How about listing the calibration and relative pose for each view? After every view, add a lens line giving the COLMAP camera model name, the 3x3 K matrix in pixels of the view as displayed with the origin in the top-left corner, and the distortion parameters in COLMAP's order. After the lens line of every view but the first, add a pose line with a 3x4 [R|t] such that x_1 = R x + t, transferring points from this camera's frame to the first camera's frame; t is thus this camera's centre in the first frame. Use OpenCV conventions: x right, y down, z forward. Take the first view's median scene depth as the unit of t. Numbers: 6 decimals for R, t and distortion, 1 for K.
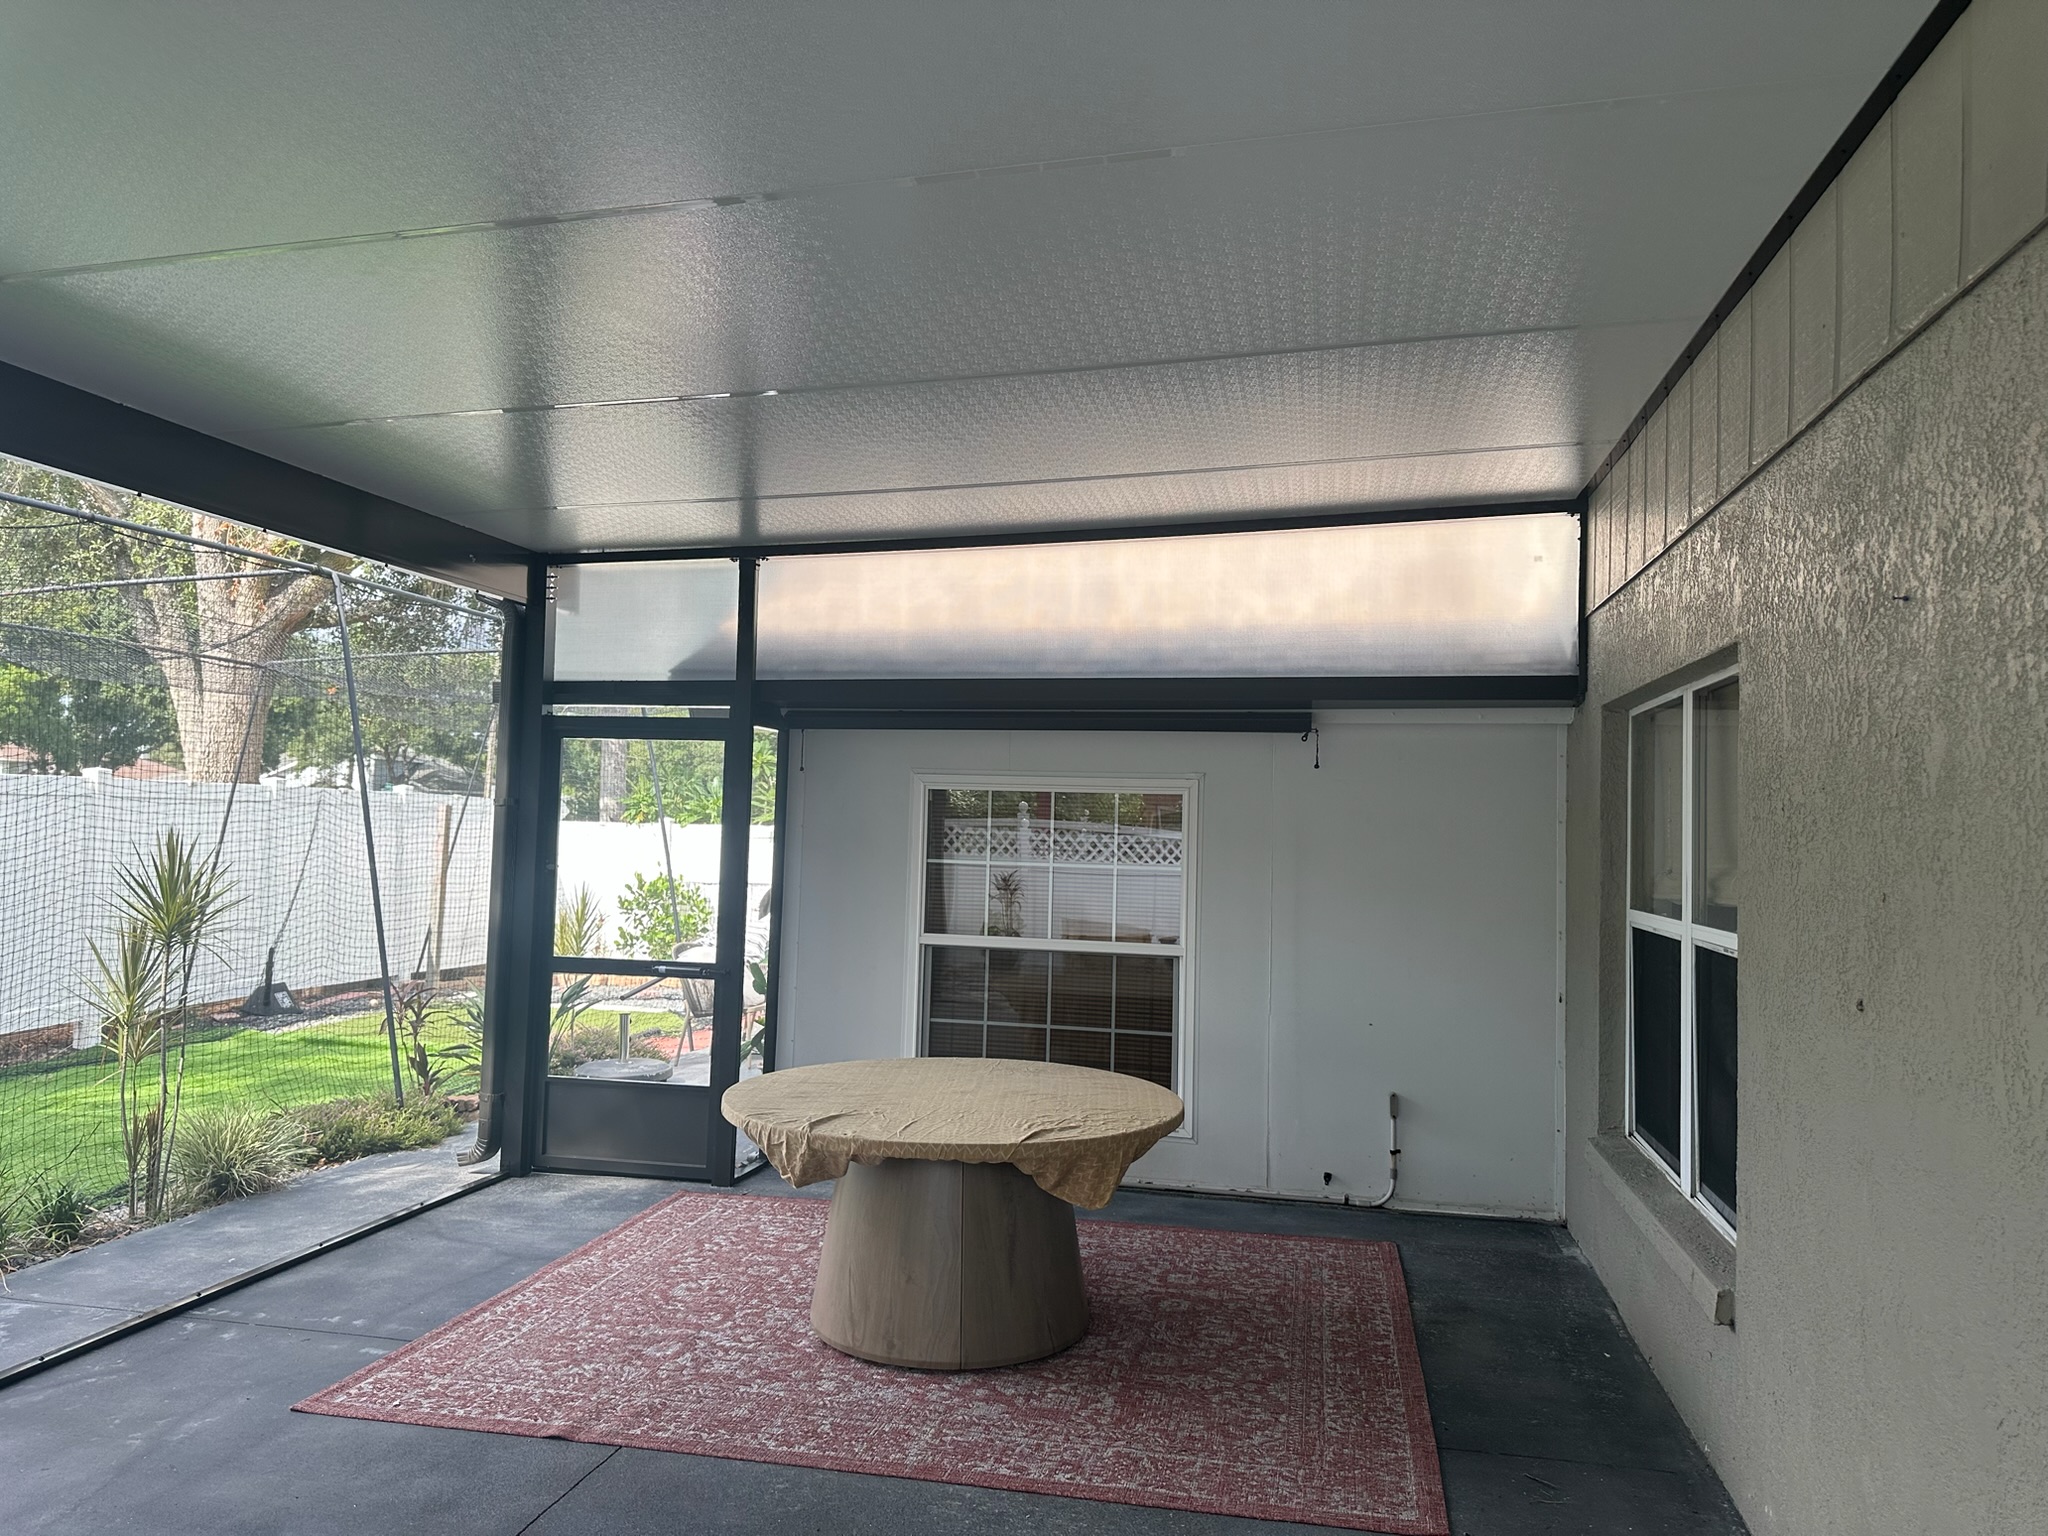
lens RADIAL K [[1436.6, 0, 1006.5], [0, 1436.6, 758.8], [0, 0, 1]] dist [0.047083, -0.052437]
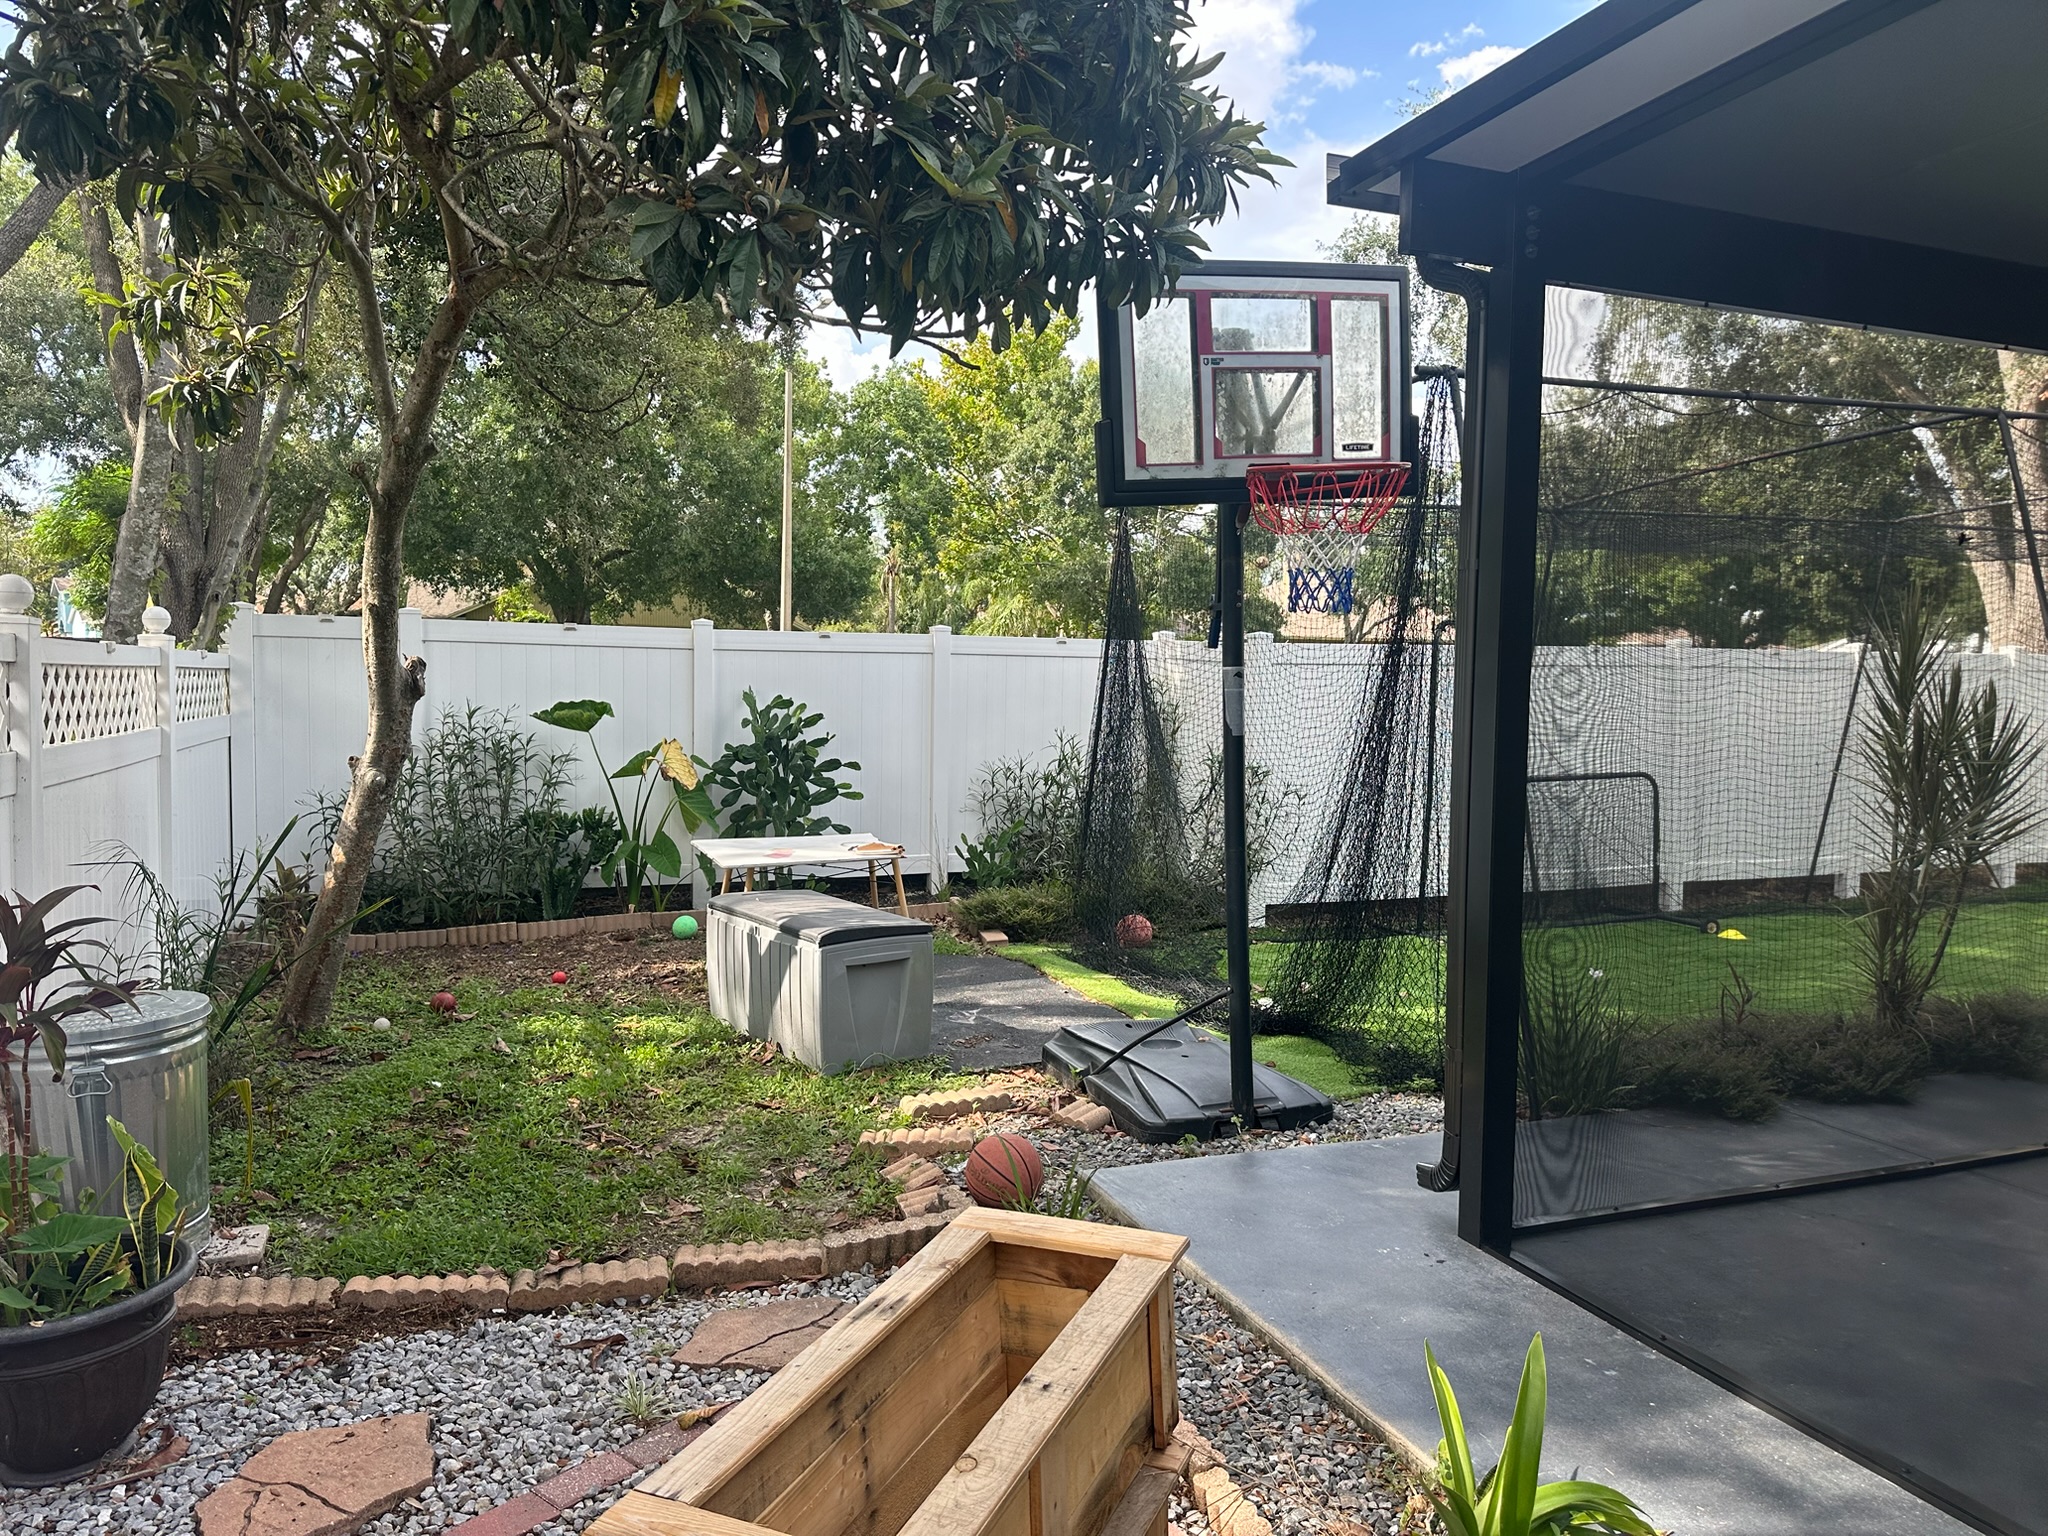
lens RADIAL K [[1436.6, 0, 1019.1], [0, 1436.6, 770.8], [0, 0, 1]] dist [0.047083, -0.052437]
pose [[0.554261, 0.038104, -0.831470, -0.185202], [0.038767, 0.996686, 0.071518, -0.013542], [0.831440, -0.071873, 0.550947, -0.481370]]
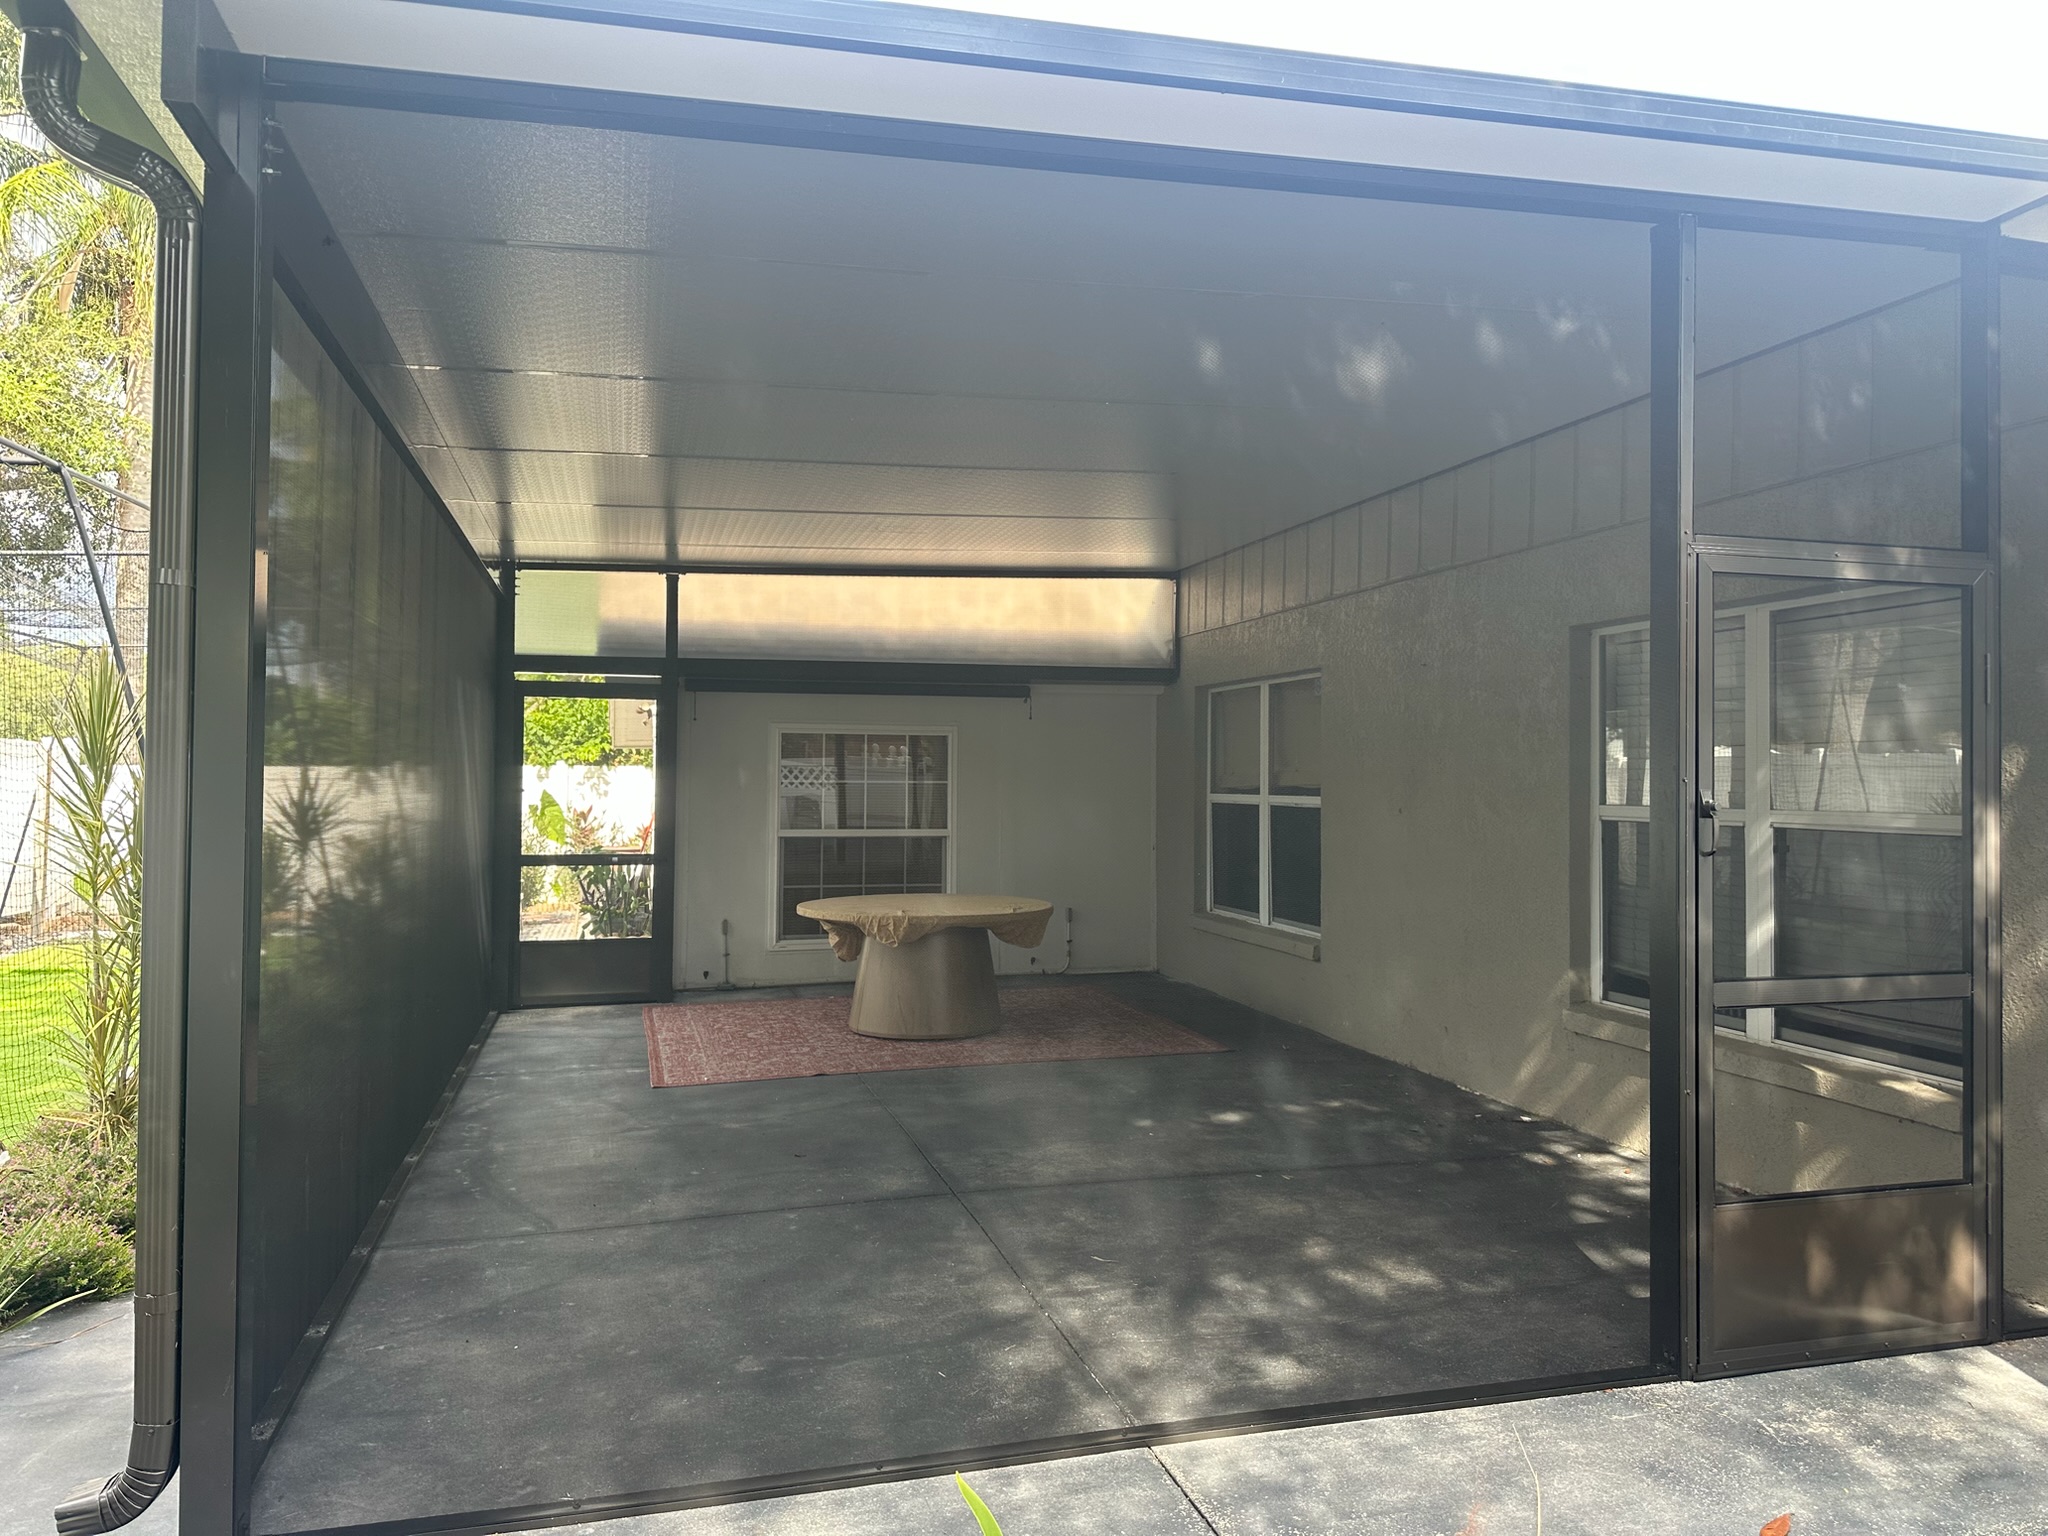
lens RADIAL K [[1436.6, 0, 1008.9], [0, 1436.6, 759.0], [0, 0, 1]] dist [0.047083, -0.052437]
pose [[0.882868, -0.013594, 0.469425, -0.592523], [-0.006224, 0.999154, 0.040641, -0.015068], [-0.469580, -0.038802, 0.882037, -0.466824]]
